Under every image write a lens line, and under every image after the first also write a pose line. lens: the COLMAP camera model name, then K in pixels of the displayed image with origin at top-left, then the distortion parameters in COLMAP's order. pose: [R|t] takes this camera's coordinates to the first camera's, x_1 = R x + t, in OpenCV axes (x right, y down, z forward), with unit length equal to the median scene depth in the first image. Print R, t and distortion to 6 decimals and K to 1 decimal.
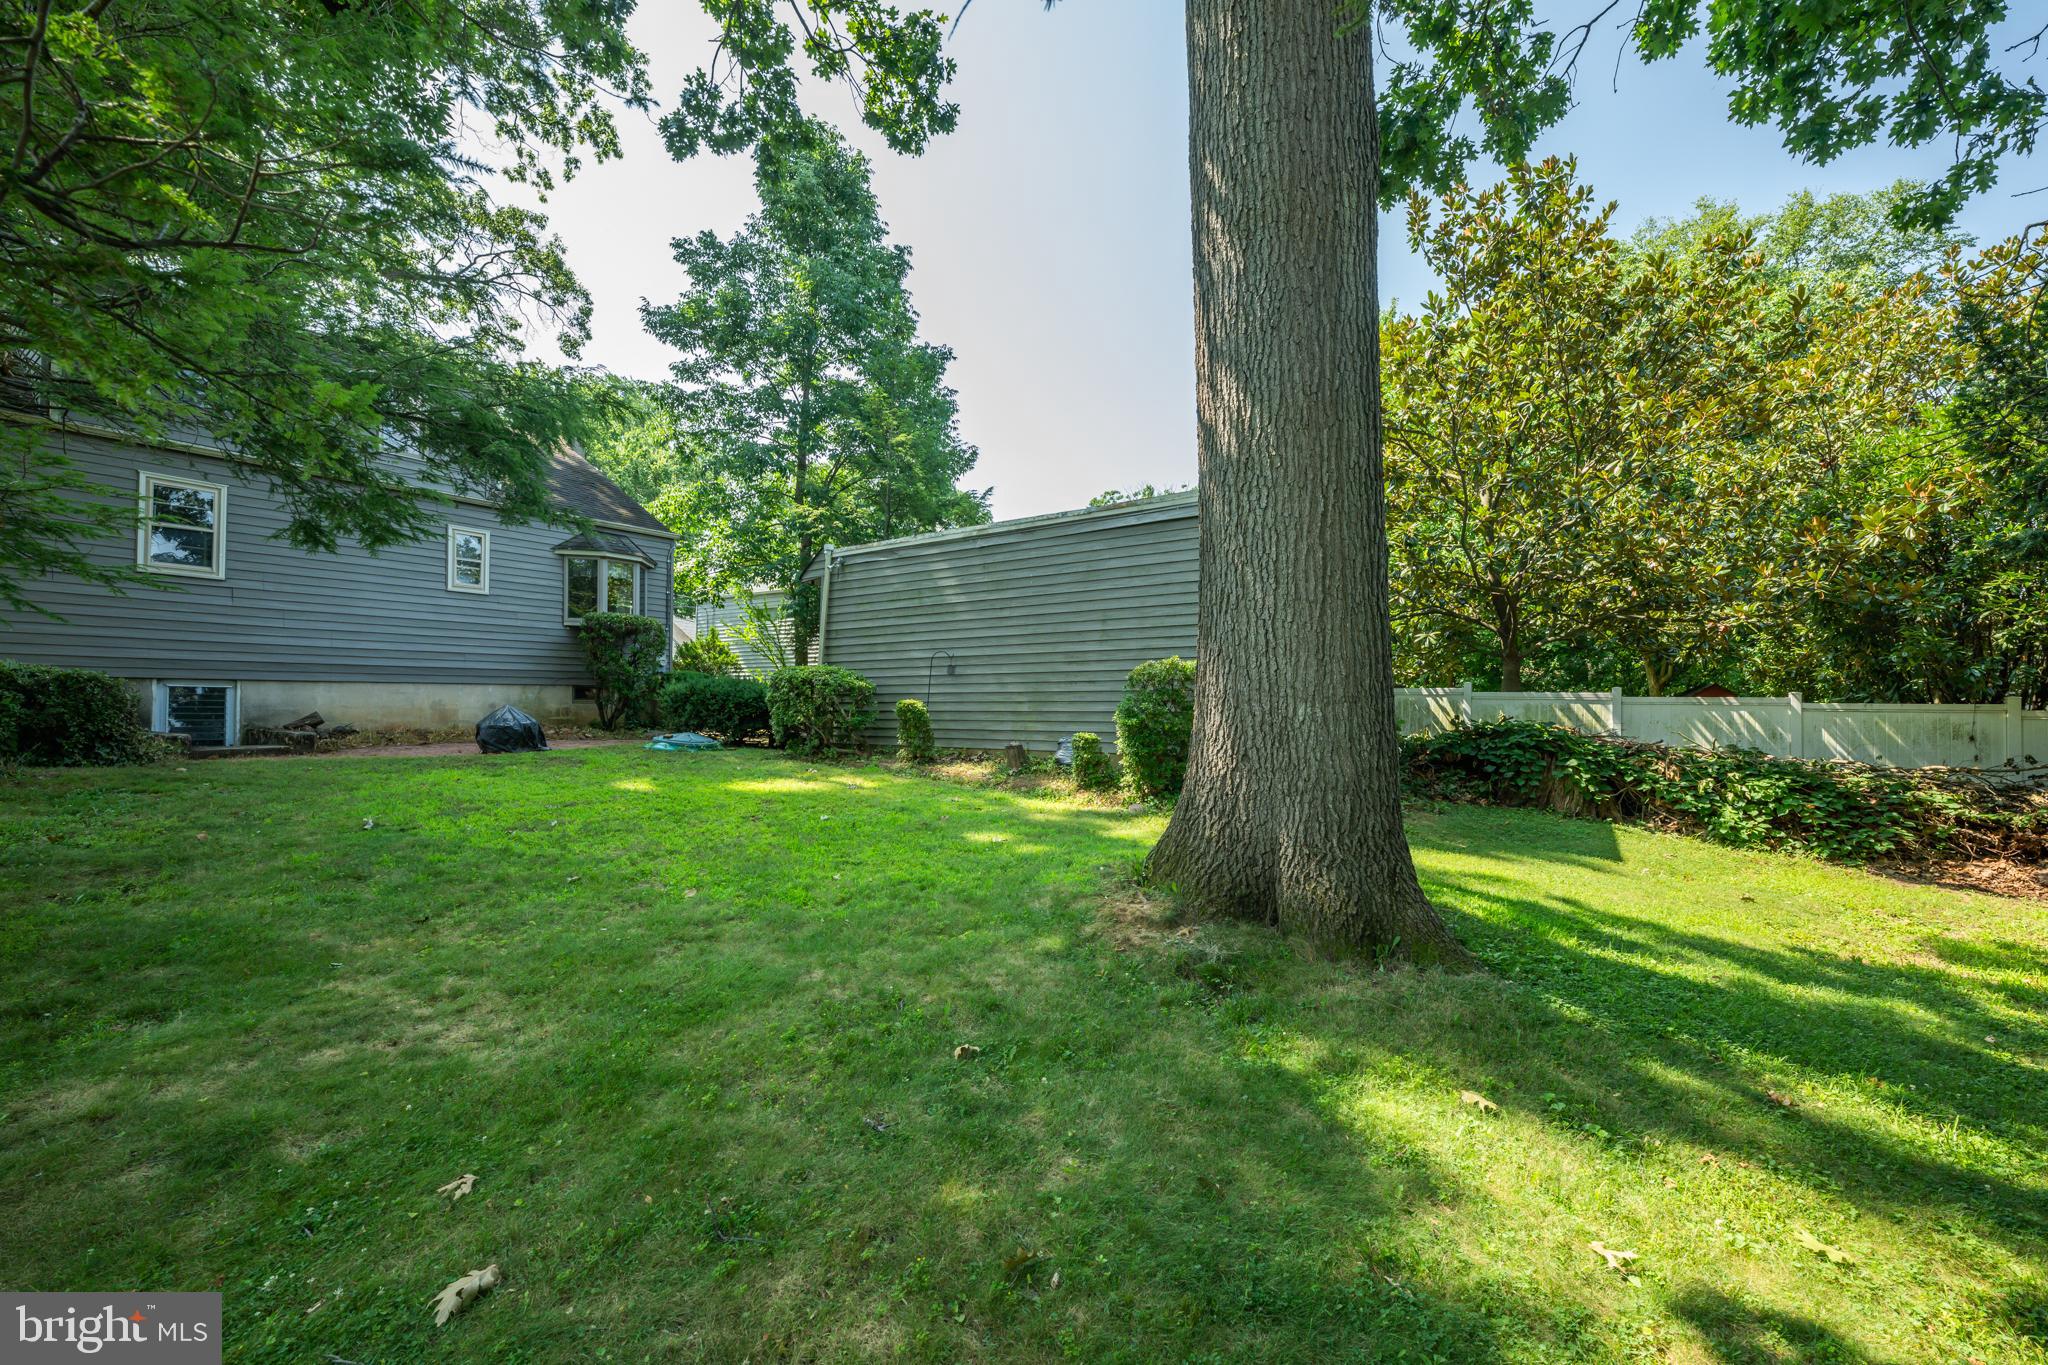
lens RADIAL K [[781.8, 0, 1028.2], [0, 781.8, 700.5], [0, 0, 1]] dist [-0.020132, 0.000100]
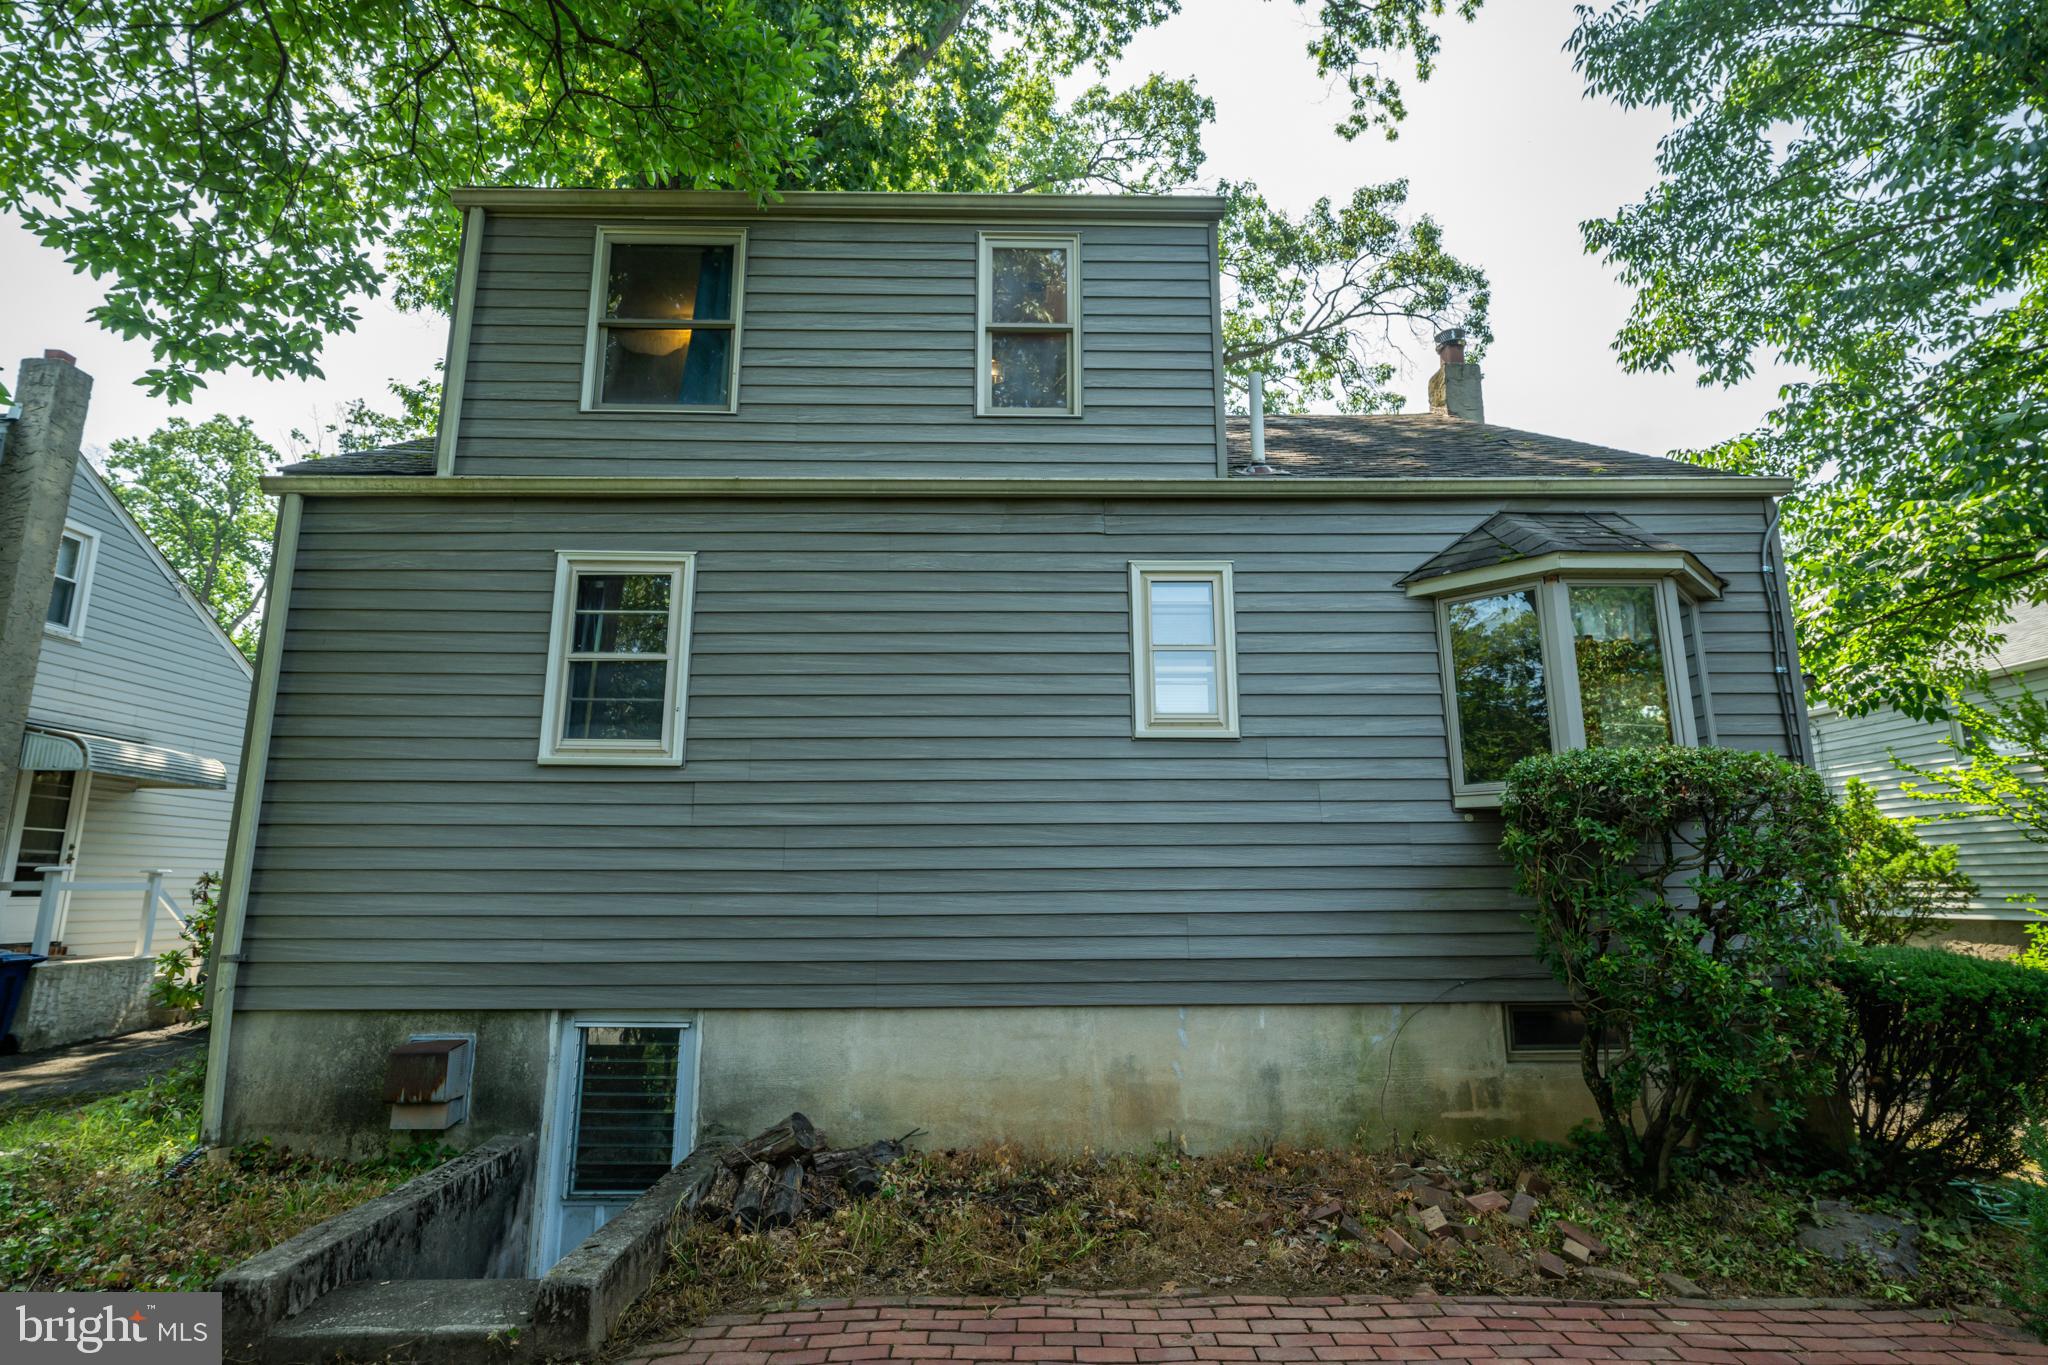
lens RADIAL K [[1059.3, 0, 1024.0], [0, 1059.3, 682.5], [0, 0, 1]] dist [-0.000276, -0.000198]
pose [[0.563919, -0.175454, -0.806977, -0.313819], [0.004999, 0.977878, -0.209118, -0.053549], [0.825815, 0.113892, 0.552320, 0.563523]]
